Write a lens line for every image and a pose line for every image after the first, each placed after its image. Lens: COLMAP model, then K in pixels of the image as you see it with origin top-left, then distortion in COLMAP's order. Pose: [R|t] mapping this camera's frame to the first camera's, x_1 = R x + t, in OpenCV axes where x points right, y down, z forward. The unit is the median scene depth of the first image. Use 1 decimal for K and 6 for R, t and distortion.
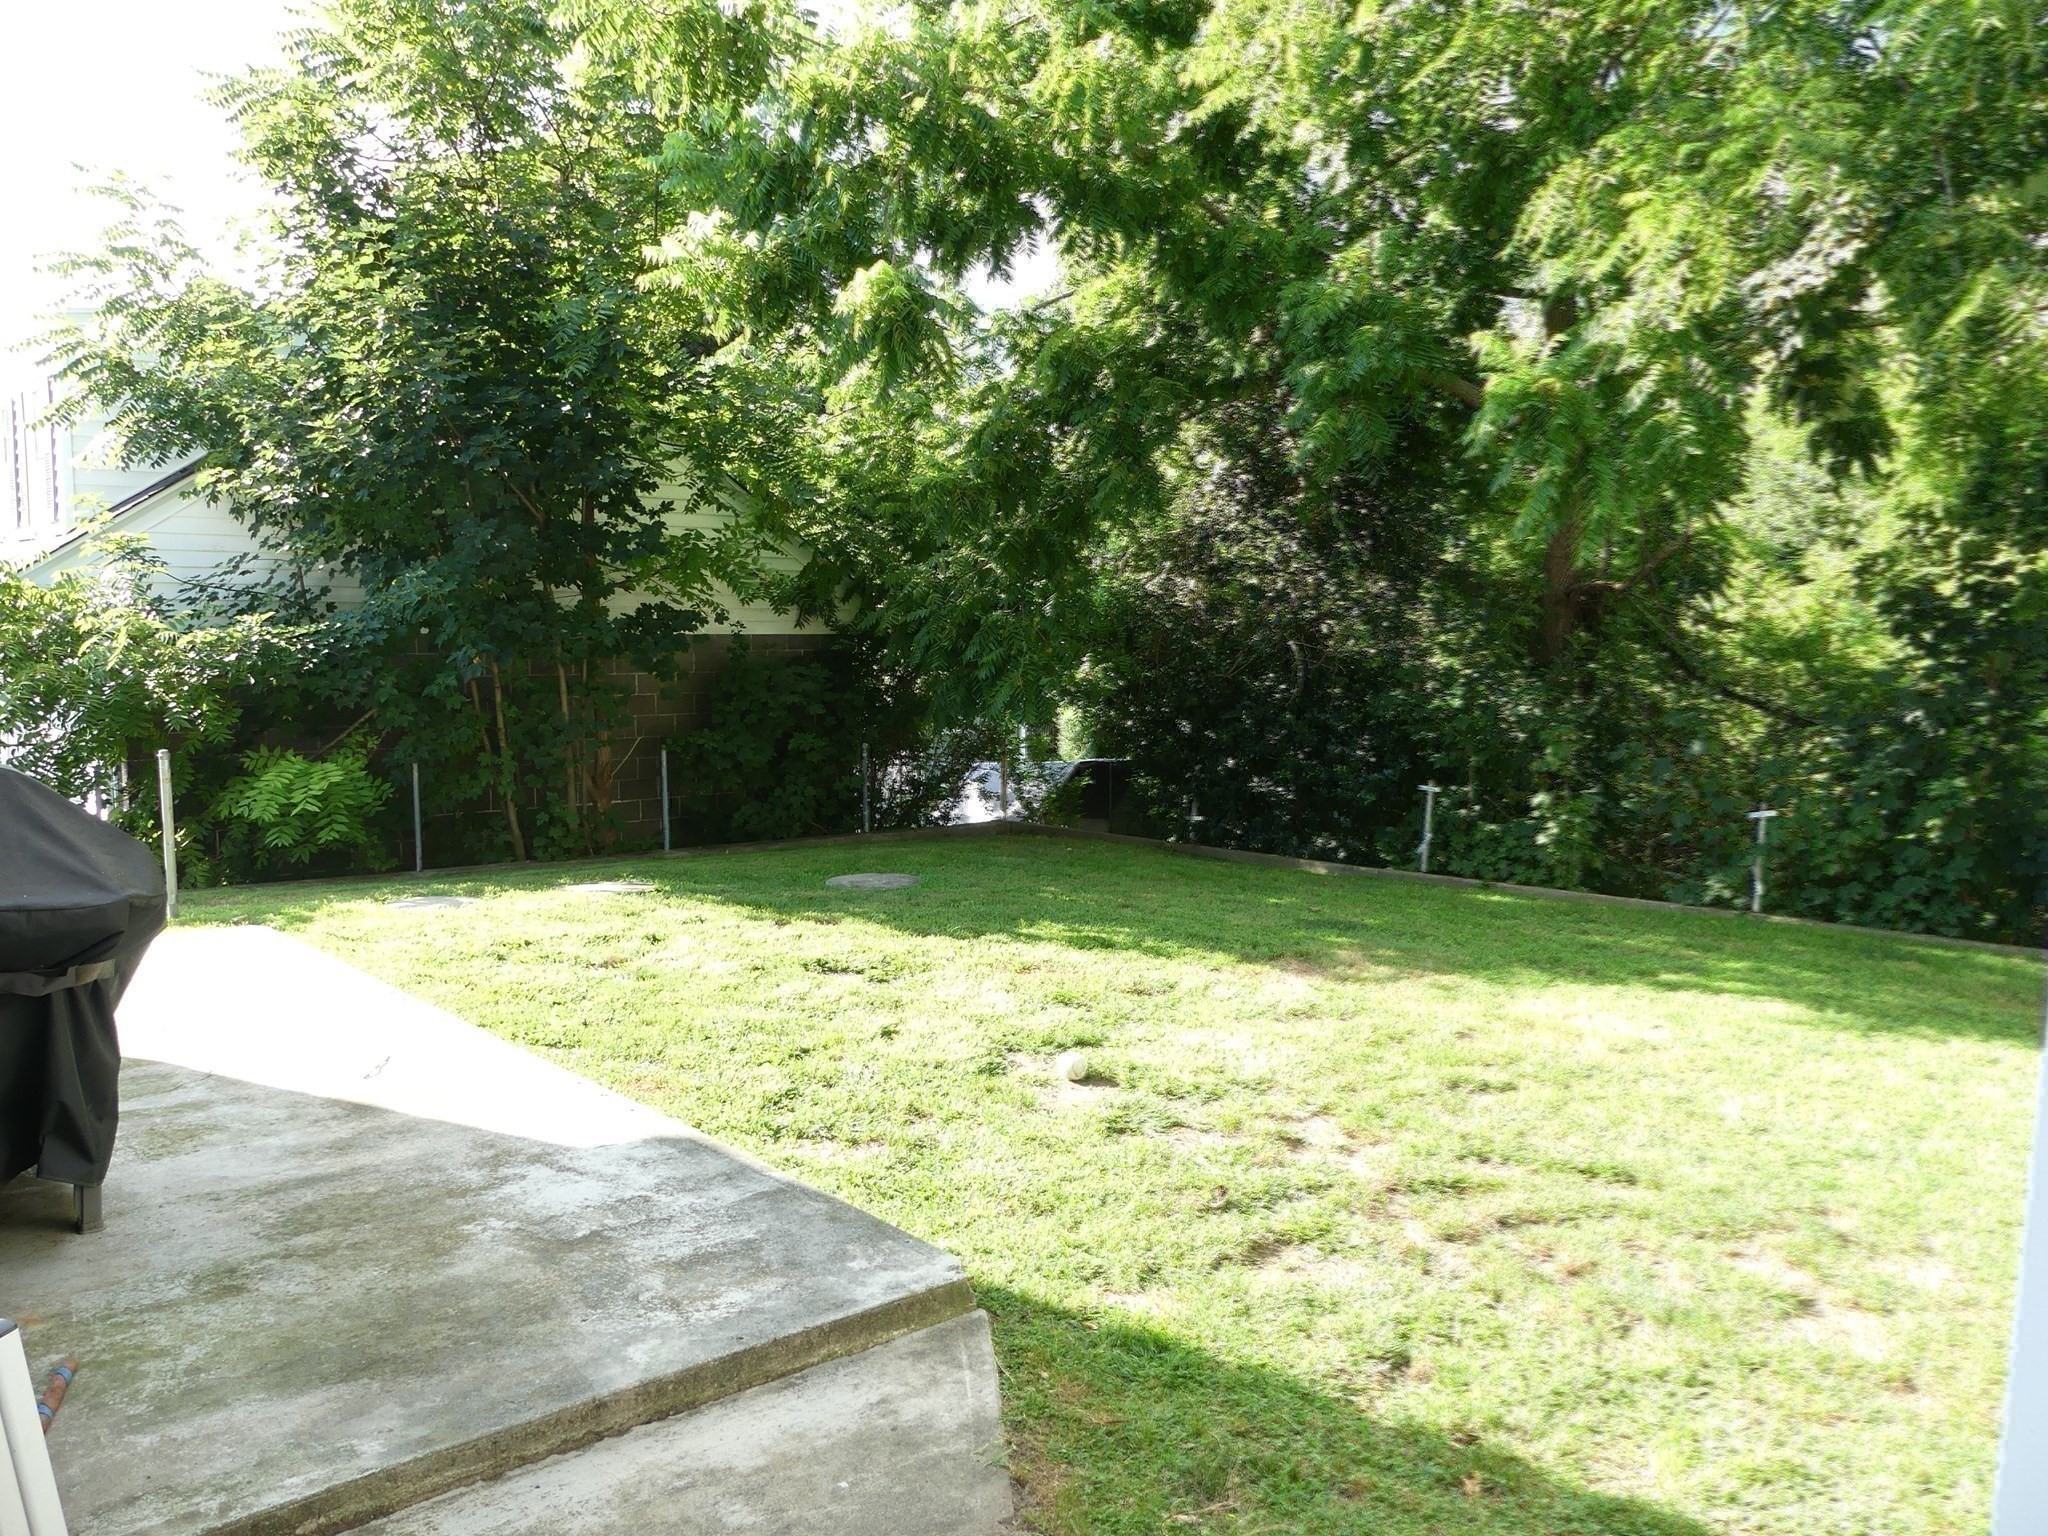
lens RADIAL K [[1547.0, 0, 1036.6], [0, 1547.0, 769.2], [0, 0, 1]] dist [0.001417, 0.000400]
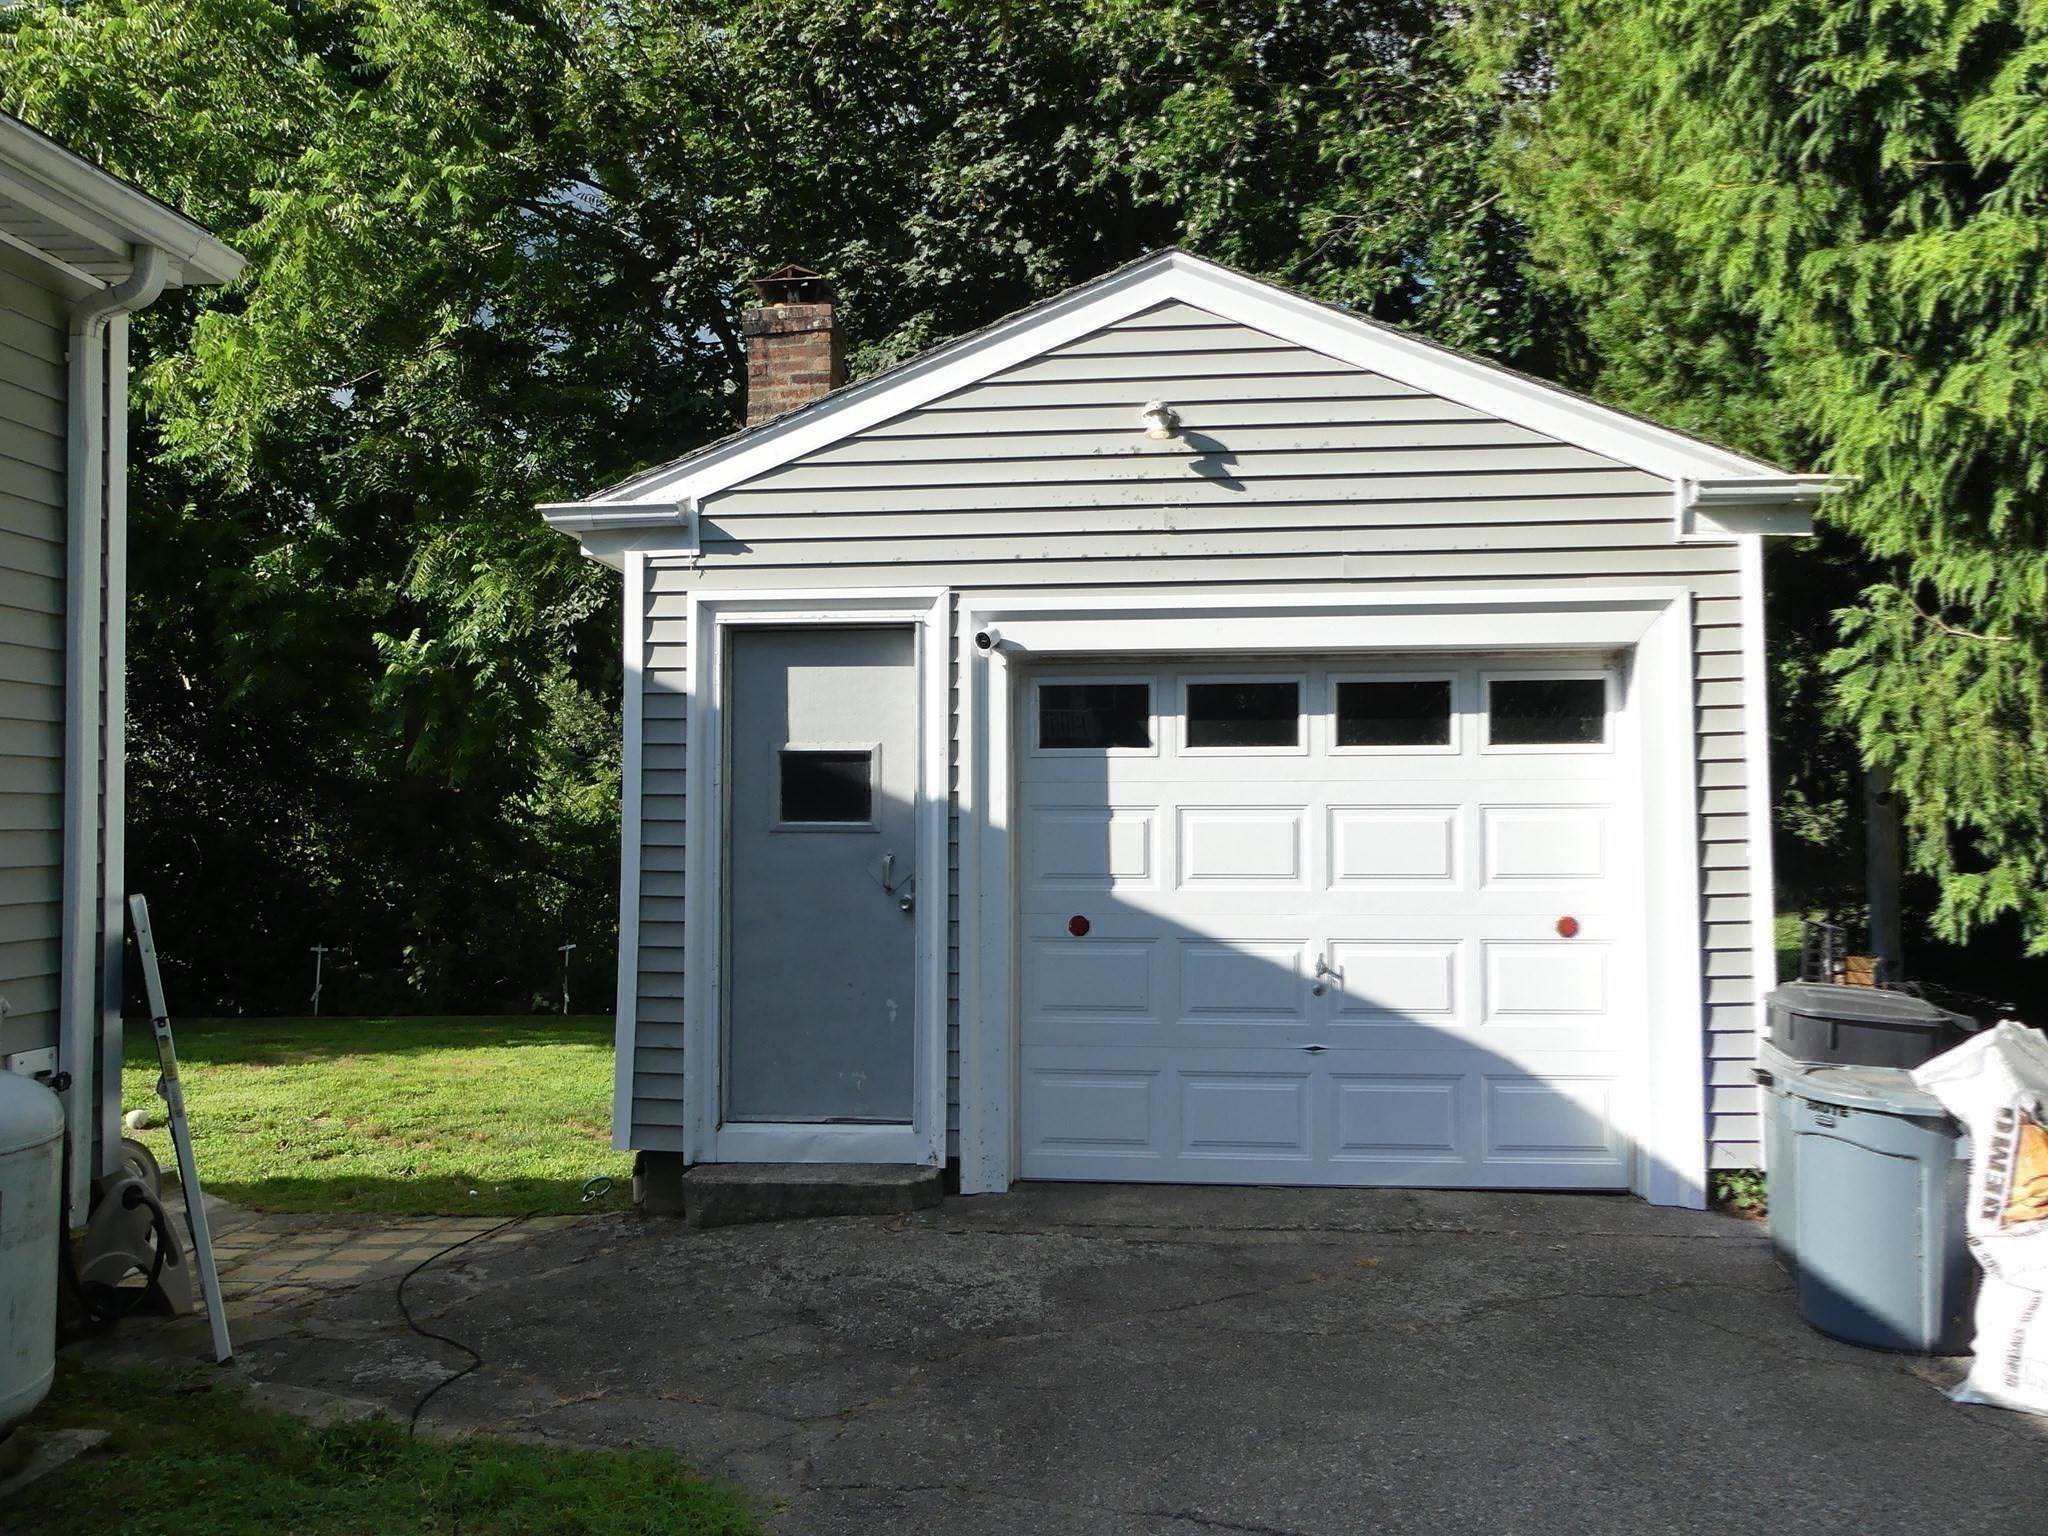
lens RADIAL K [[1547.0, 0, 1036.6], [0, 1547.0, 769.2], [0, 0, 1]] dist [0.001417, 0.000400]
pose [[0.743503, 0.013918, 0.668588, -0.168698], [0.067803, 0.993062, -0.096073, 0.029232], [-0.665286, 0.116763, 0.737401, -0.367240]]
